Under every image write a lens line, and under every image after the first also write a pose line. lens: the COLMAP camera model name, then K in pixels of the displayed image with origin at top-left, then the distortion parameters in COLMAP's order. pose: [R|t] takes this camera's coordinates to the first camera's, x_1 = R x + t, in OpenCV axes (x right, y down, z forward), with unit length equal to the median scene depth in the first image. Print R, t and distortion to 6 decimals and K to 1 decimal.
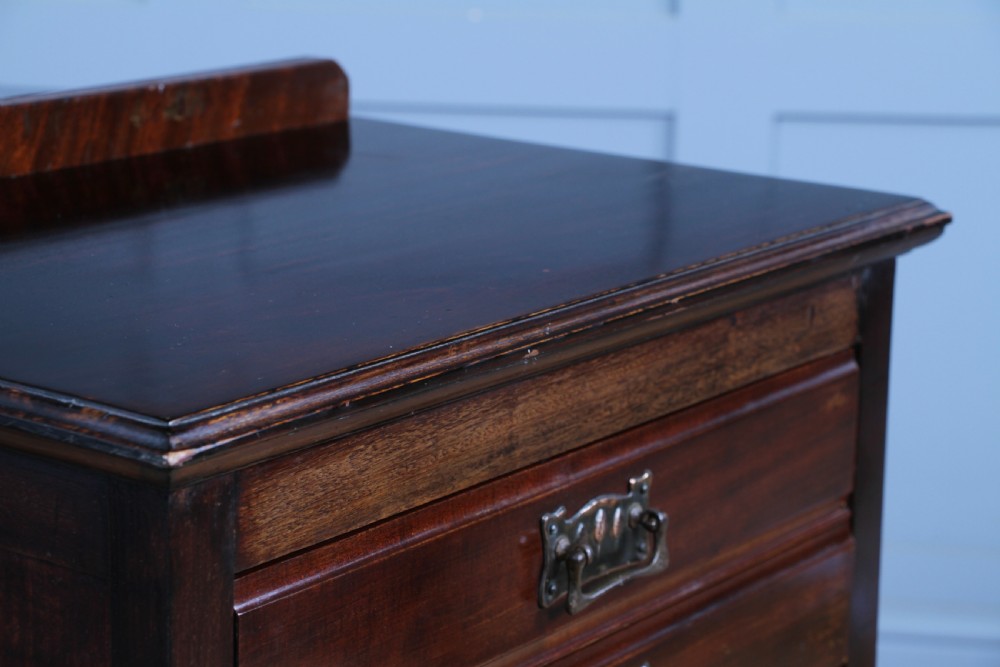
lens RADIAL K [[2169.5, 0, 500.2], [0, 2169.5, 333.0], [0, 0, 1]] dist [0.288965, 0.518177]
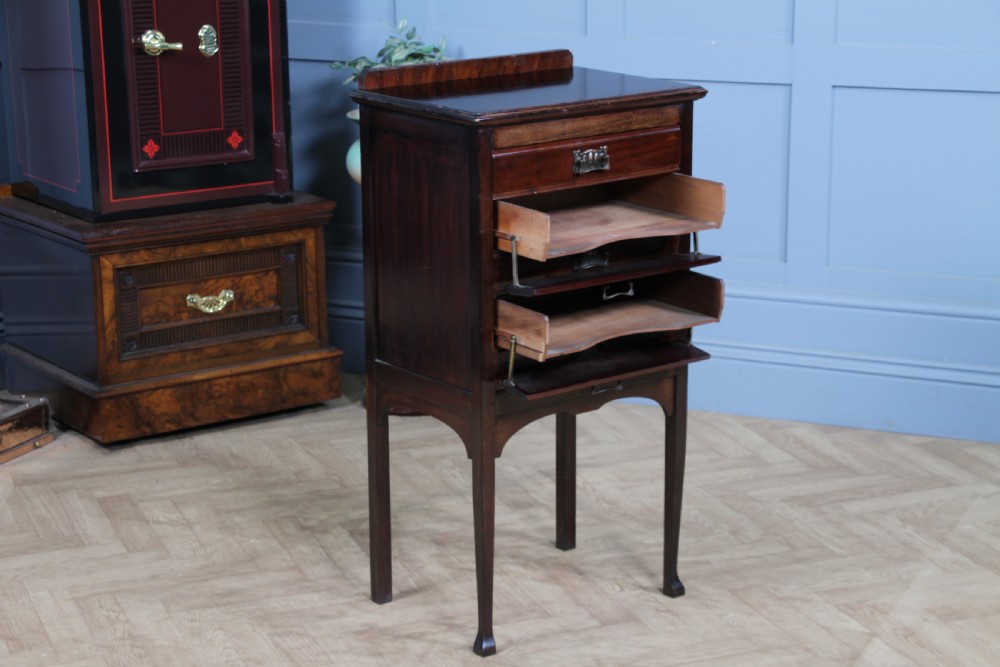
lens RADIAL K [[2170.1, 0, 506.6], [0, 2170.1, 335.1], [0, 0, 1]] dist [0.289811, 0.505547]
pose [[0.953967, 0.043697, -0.296711, 1.035662], [-0.047201, 0.998875, -0.004653, 0.412606], [0.296173, 0.018444, 0.954956, -2.758037]]
